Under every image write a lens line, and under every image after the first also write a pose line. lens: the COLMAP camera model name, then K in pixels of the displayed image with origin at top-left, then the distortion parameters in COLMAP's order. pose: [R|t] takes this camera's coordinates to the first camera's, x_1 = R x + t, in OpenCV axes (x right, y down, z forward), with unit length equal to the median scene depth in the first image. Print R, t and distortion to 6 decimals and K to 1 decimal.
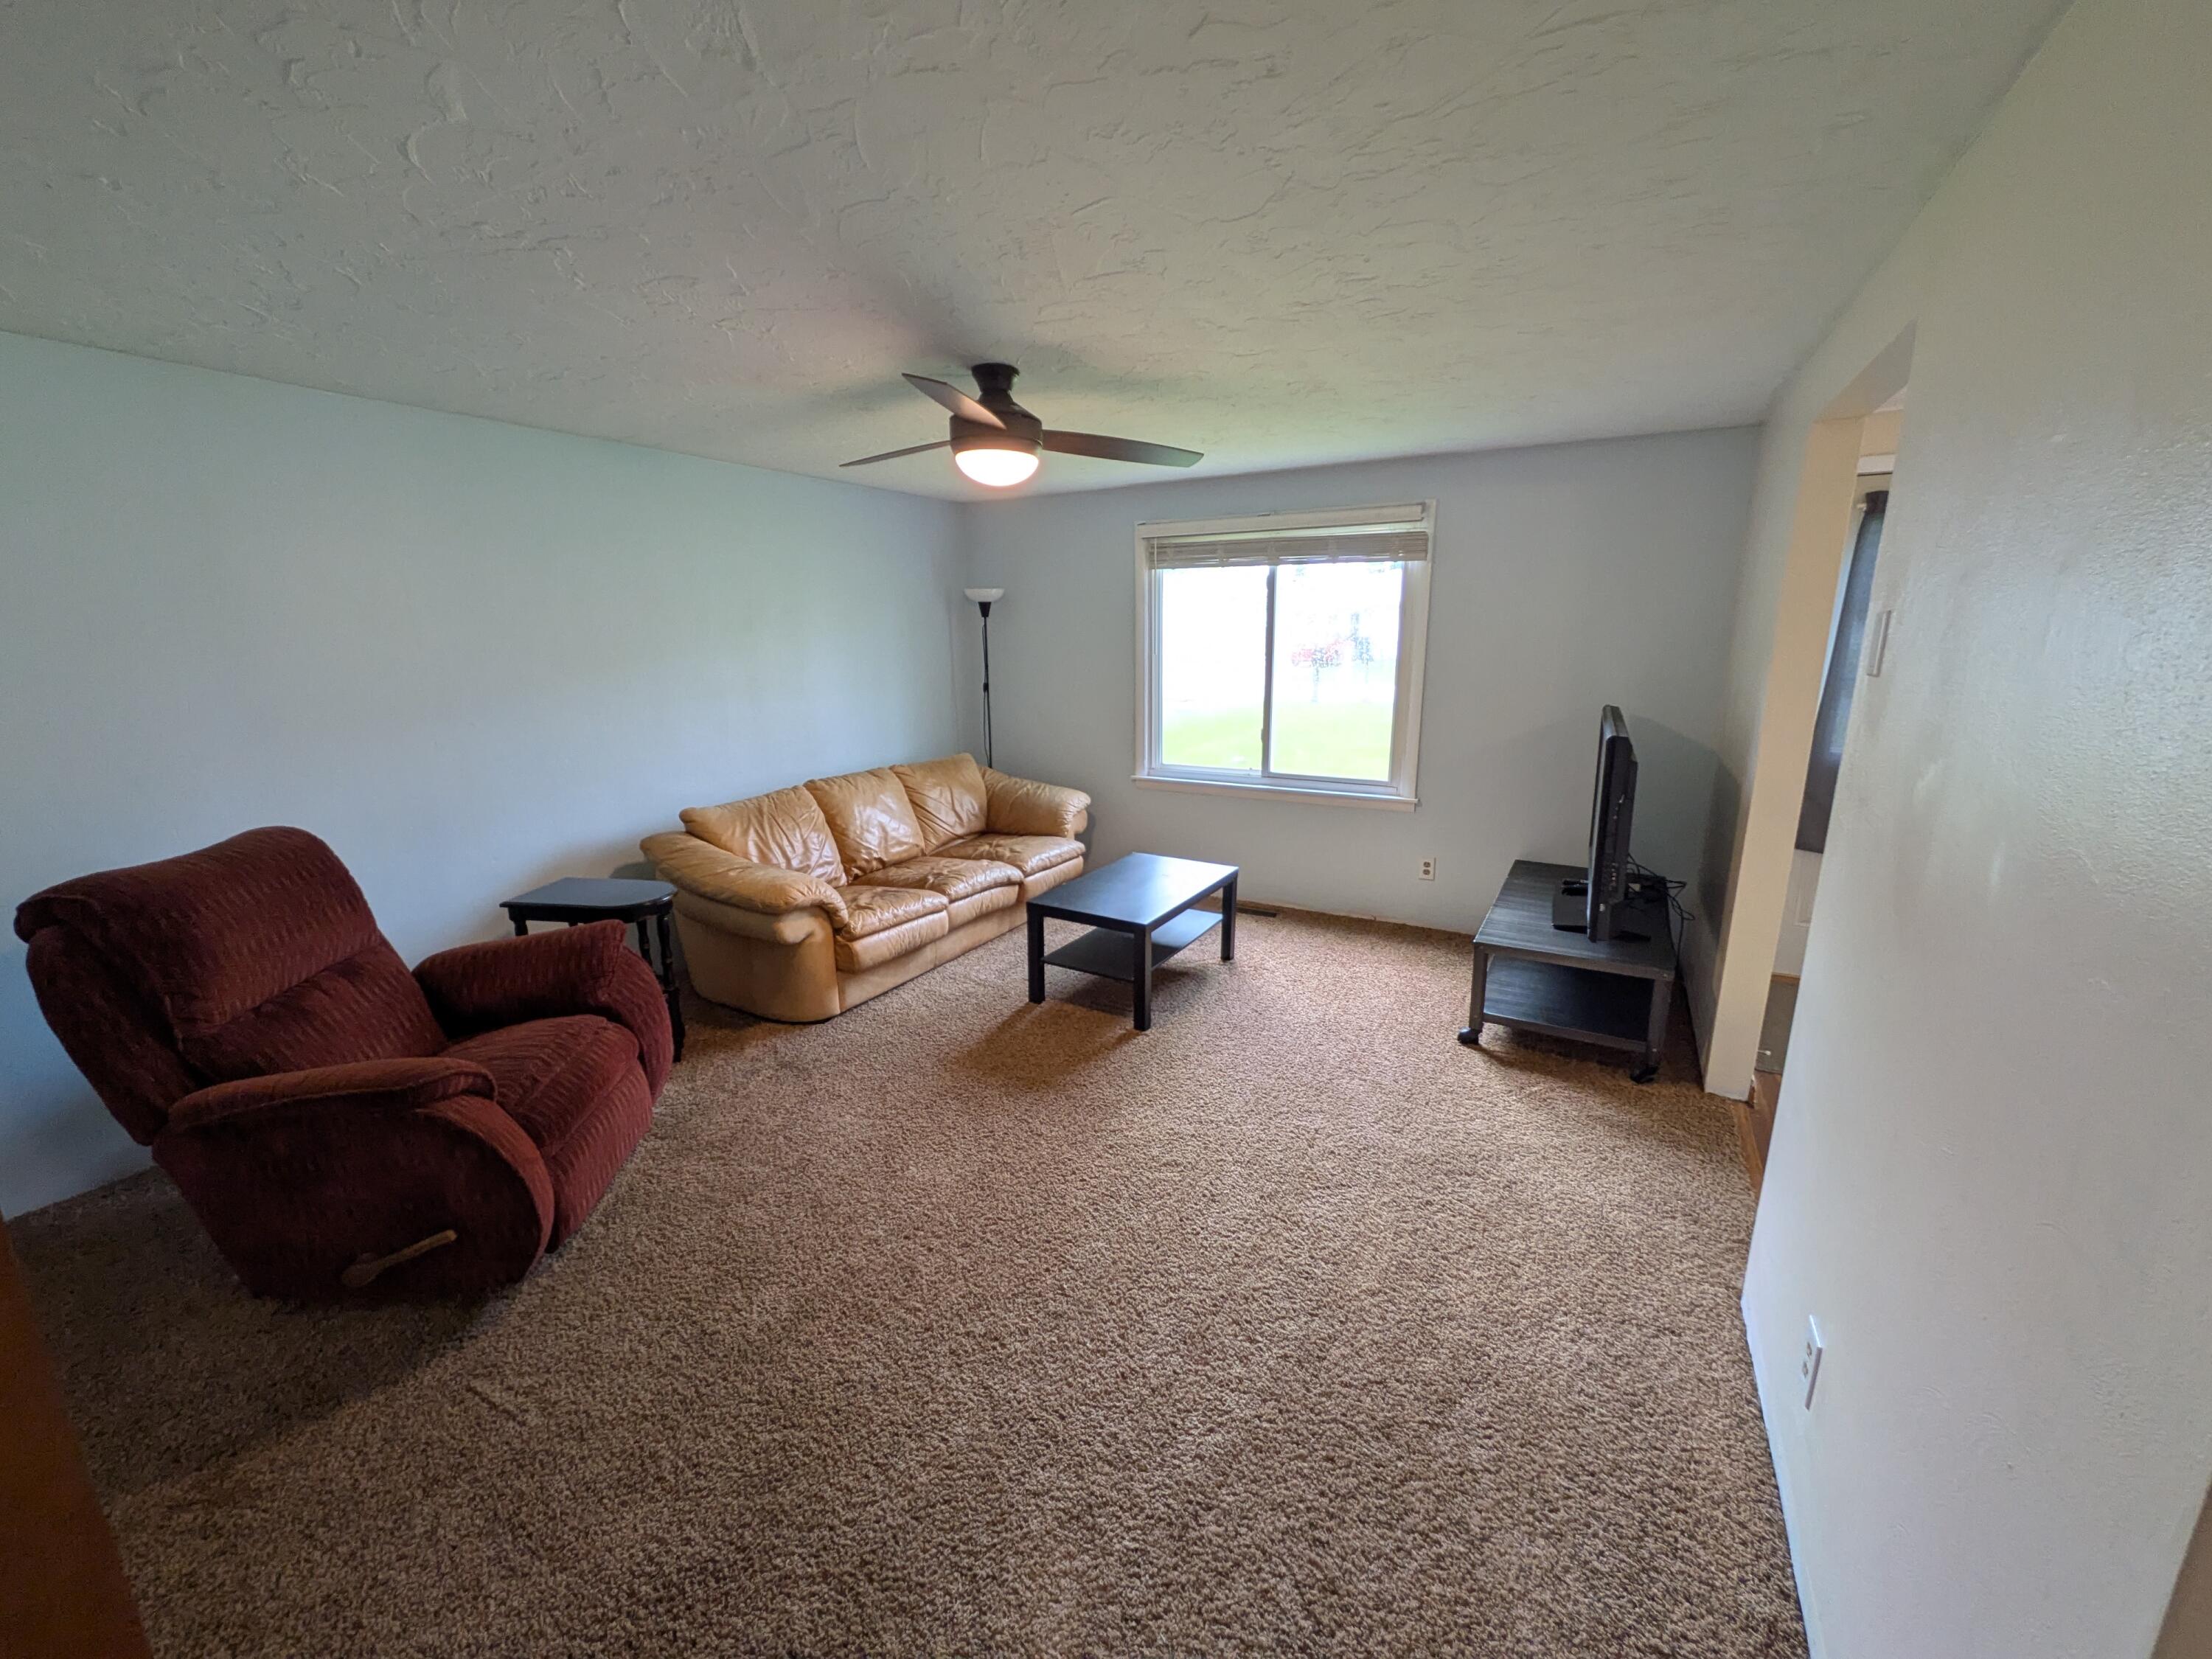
lens RADIAL K [[874.9, 0, 1110.2], [0, 874.9, 833.6], [0, 0, 1]] dist [-0.002618, 0.000683]
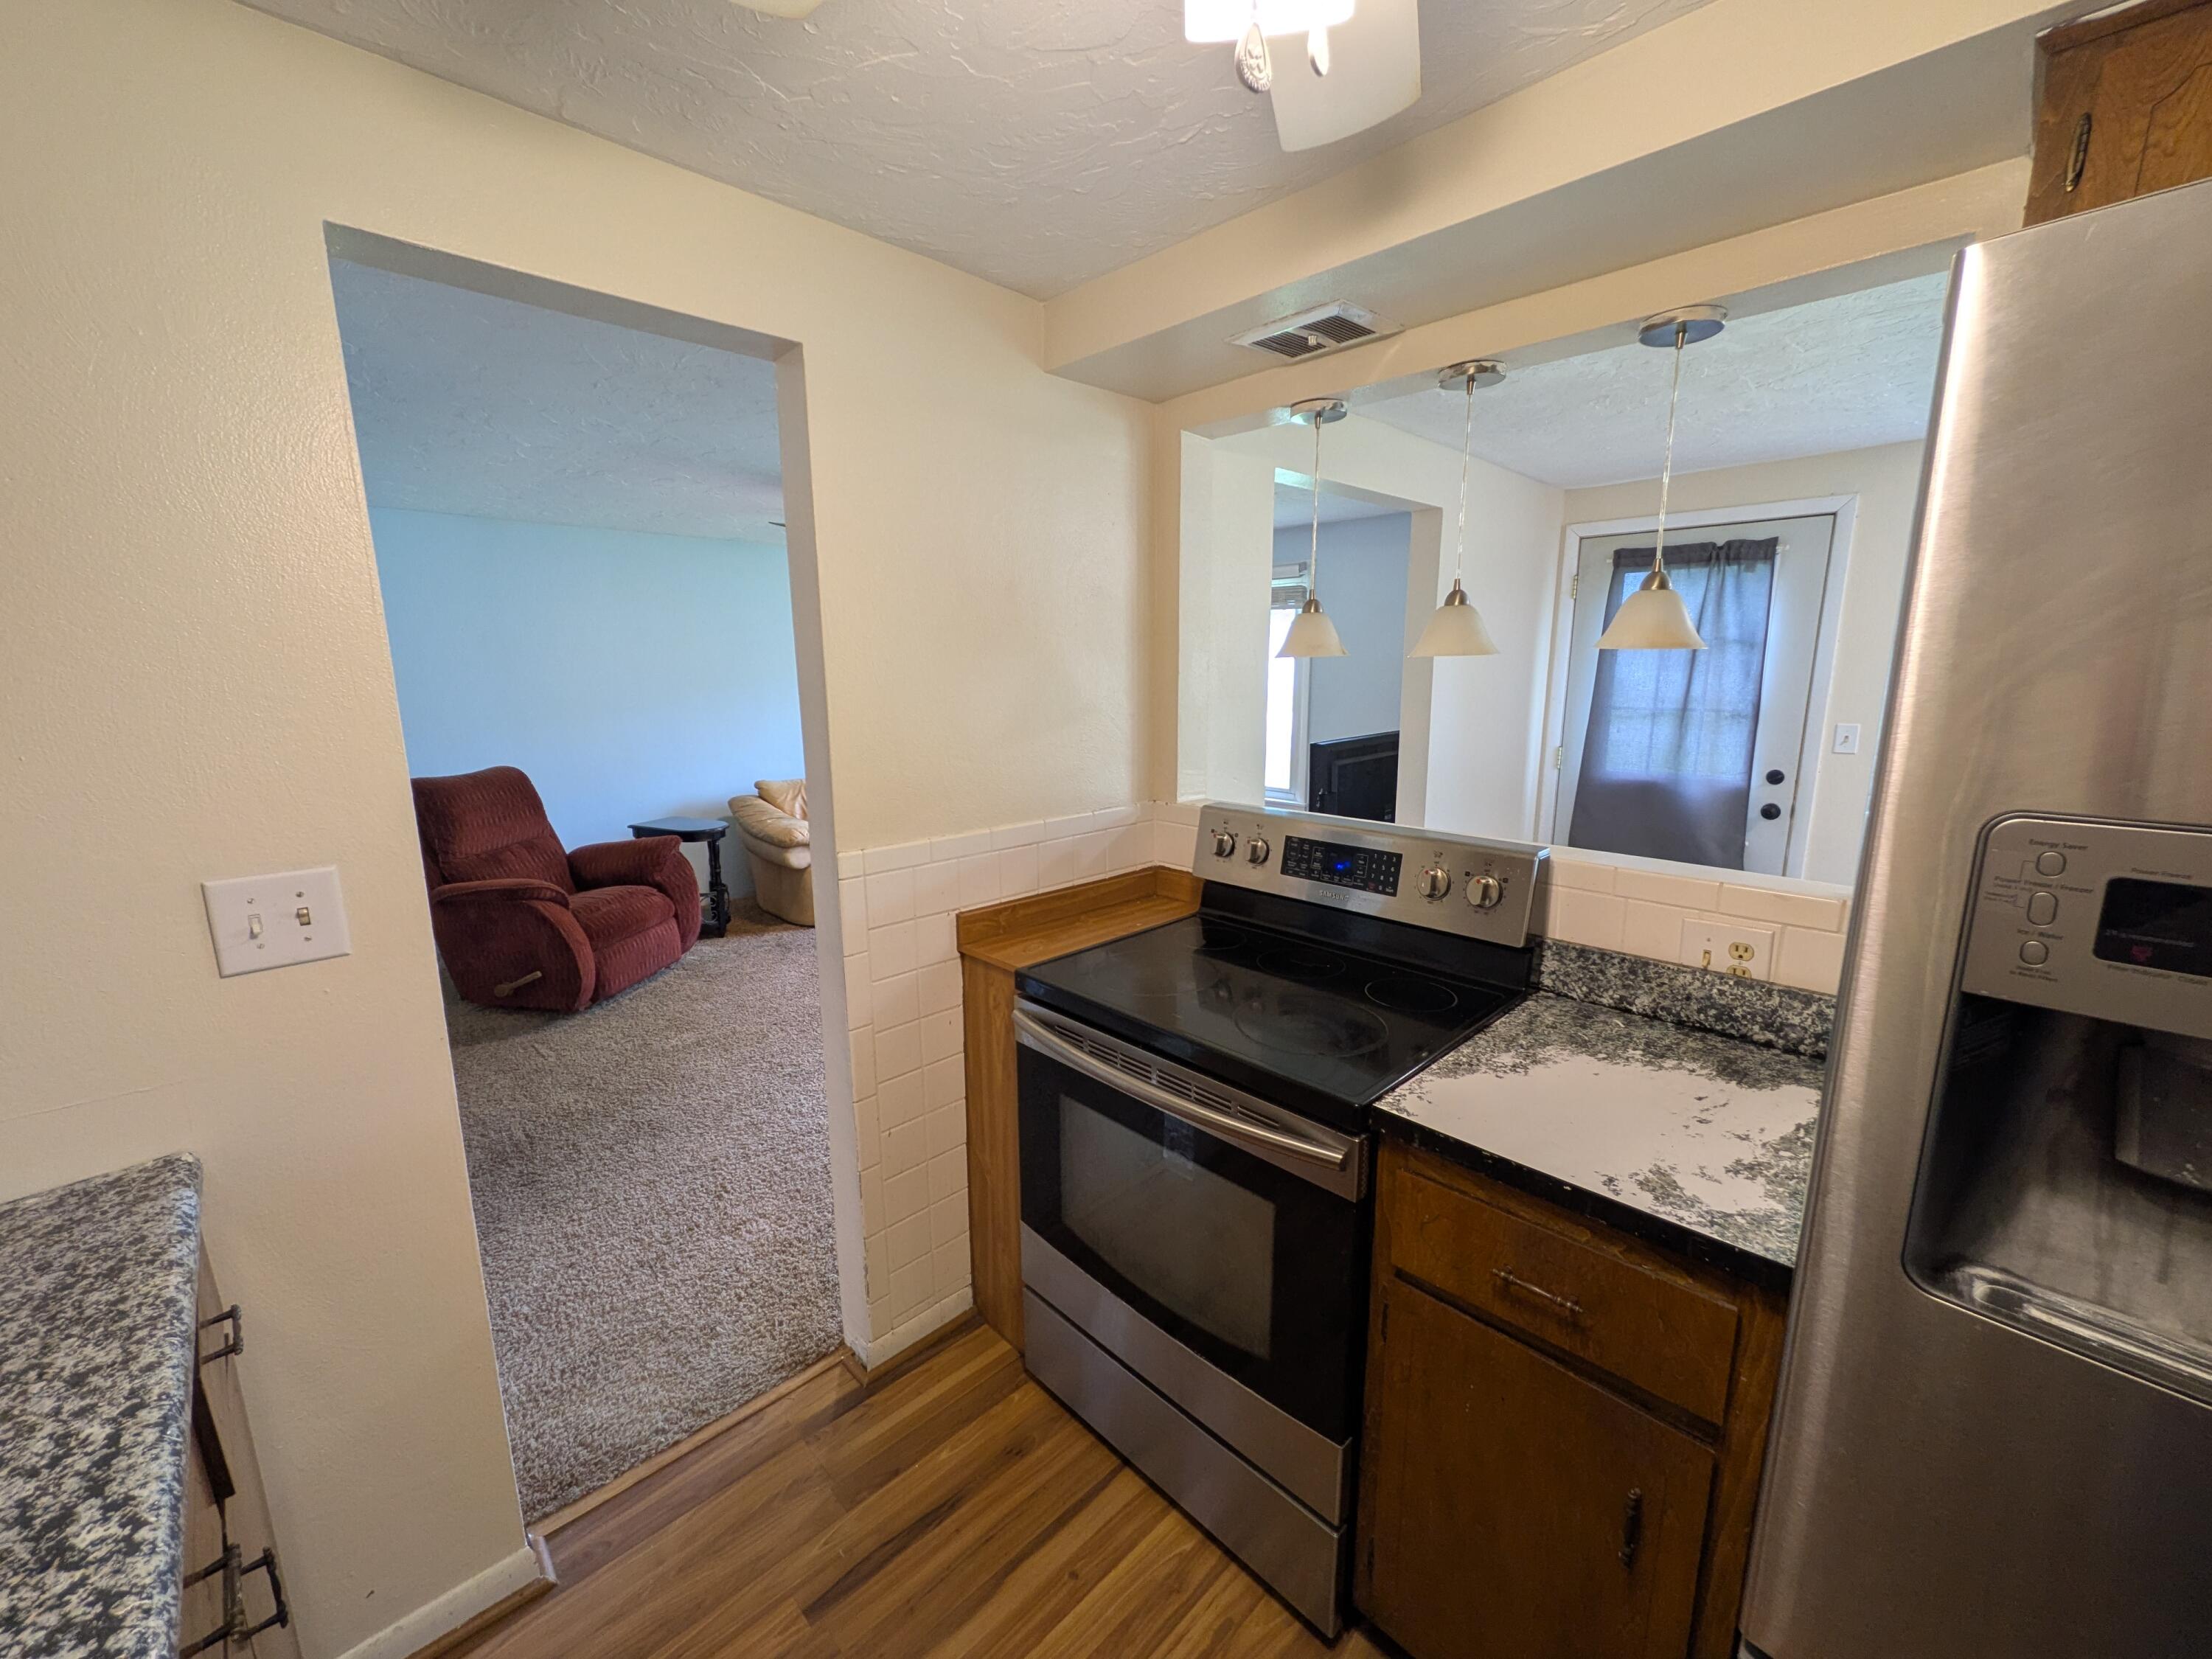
lens RADIAL K [[874.9, 0, 1113.1], [0, 874.9, 834.3], [0, 0, 1]] dist [-0.002618, 0.000683]
pose [[0.961117, 0.057023, -0.270190, 0.514137], [-0.067084, 0.997350, -0.028141, 0.065559], [0.267869, 0.045172, 0.962396, -0.281589]]
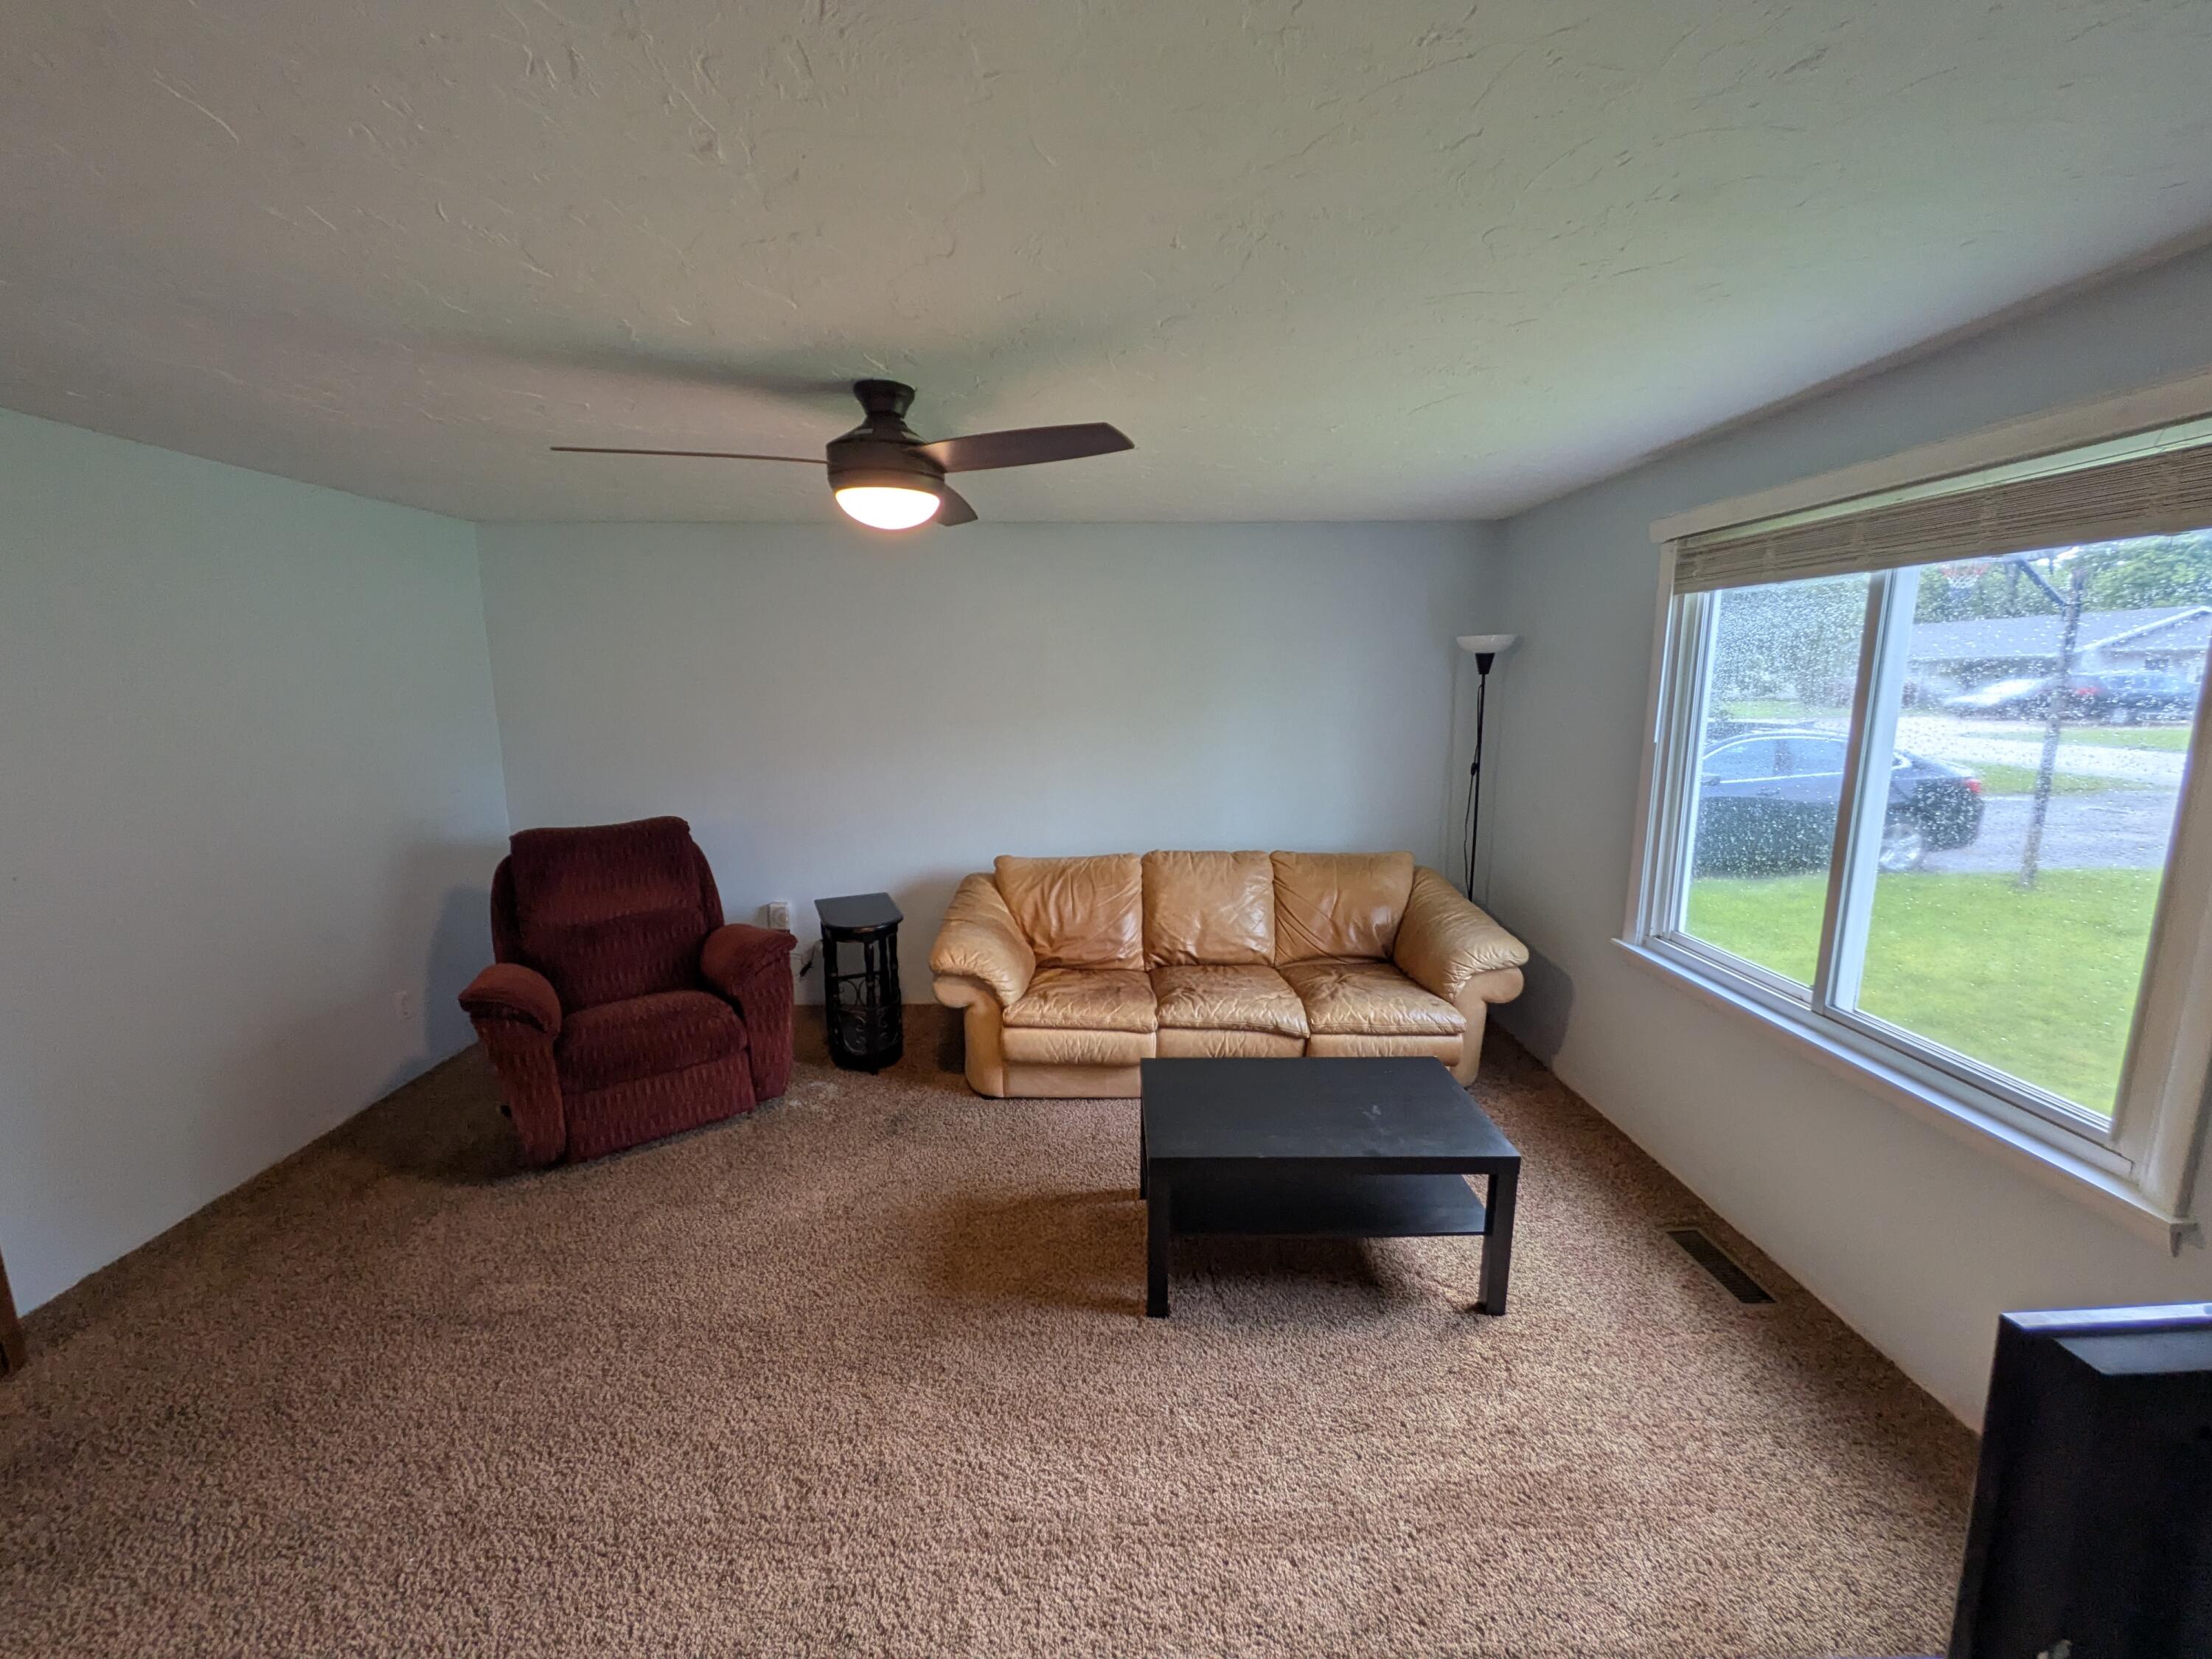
lens RADIAL K [[874.9, 0, 1108.7], [0, 874.9, 831.4], [0, 0, 1]] dist [-0.002618, 0.000683]
pose [[0.504677, 0.157816, -0.848761, 0.489757], [-0.196946, 0.978271, 0.064791, -0.153673], [0.840543, 0.134461, 0.524792, 0.549142]]
